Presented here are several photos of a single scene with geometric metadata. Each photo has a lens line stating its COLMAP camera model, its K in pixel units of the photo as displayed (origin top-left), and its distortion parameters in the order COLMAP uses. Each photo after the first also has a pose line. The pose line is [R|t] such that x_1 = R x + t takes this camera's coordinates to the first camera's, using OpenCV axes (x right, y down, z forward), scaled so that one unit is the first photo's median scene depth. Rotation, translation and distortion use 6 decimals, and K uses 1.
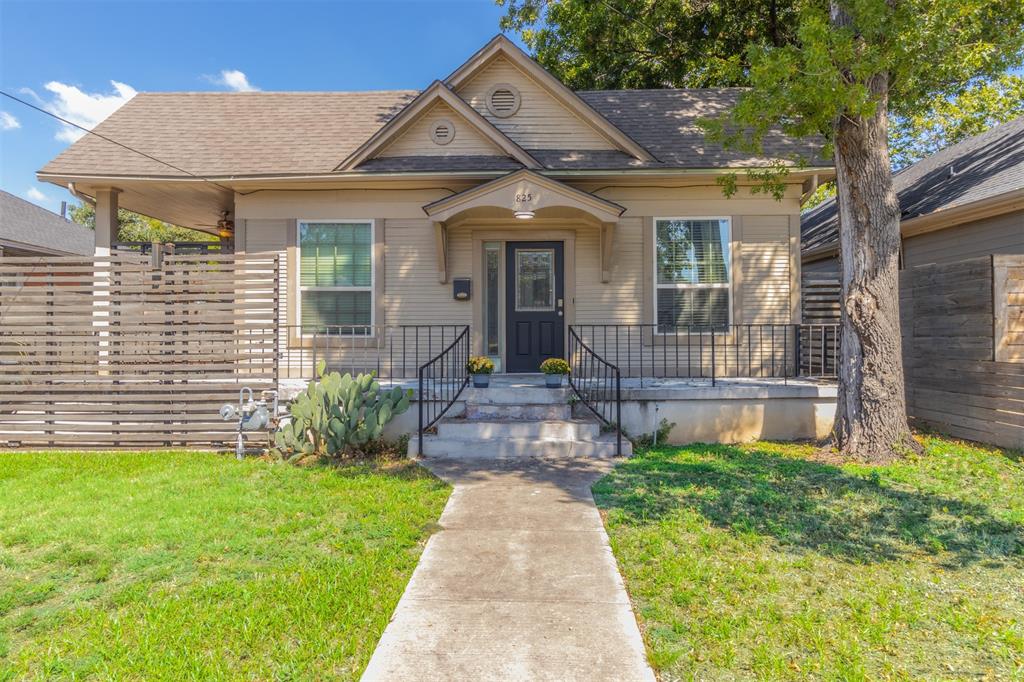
lens RADIAL K [[659.6, 0, 515.8], [0, 659.6, 314.7], [0, 0, 1]] dist [0.003734, -0.000456]
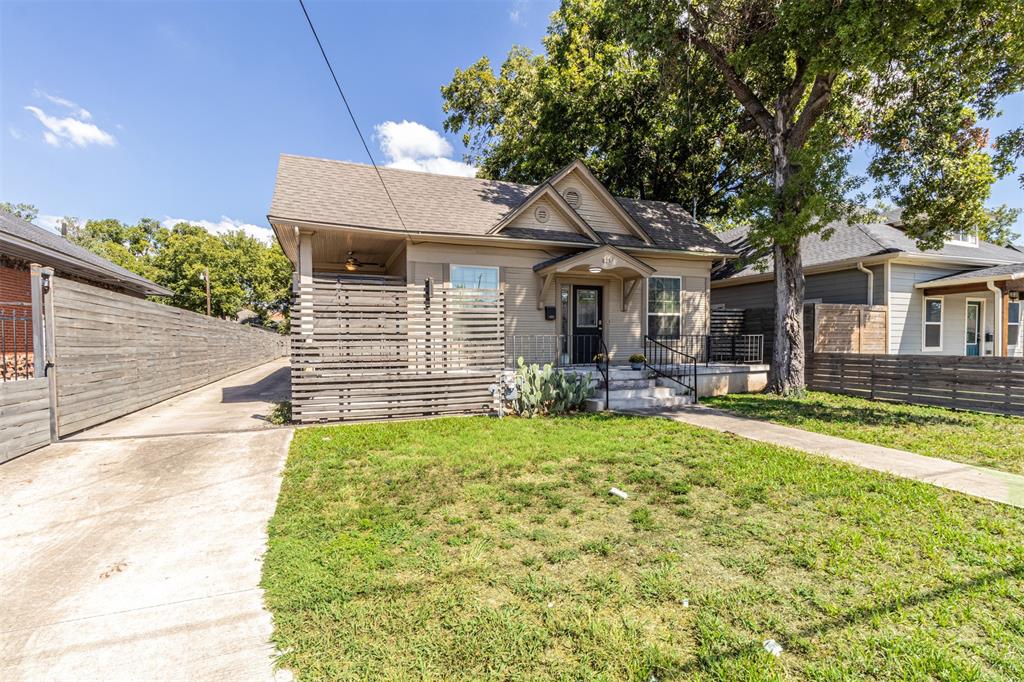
lens RADIAL K [[470.0, 0, 504.7], [0, 470.0, 357.0], [0, 0, 1]] dist [-0.005466, 0.000983]
pose [[0.926558, -0.015296, 0.375840, -0.634757], [-0.006977, 0.998302, 0.057829, 0.002836], [-0.376087, -0.056204, 0.924878, -0.039168]]
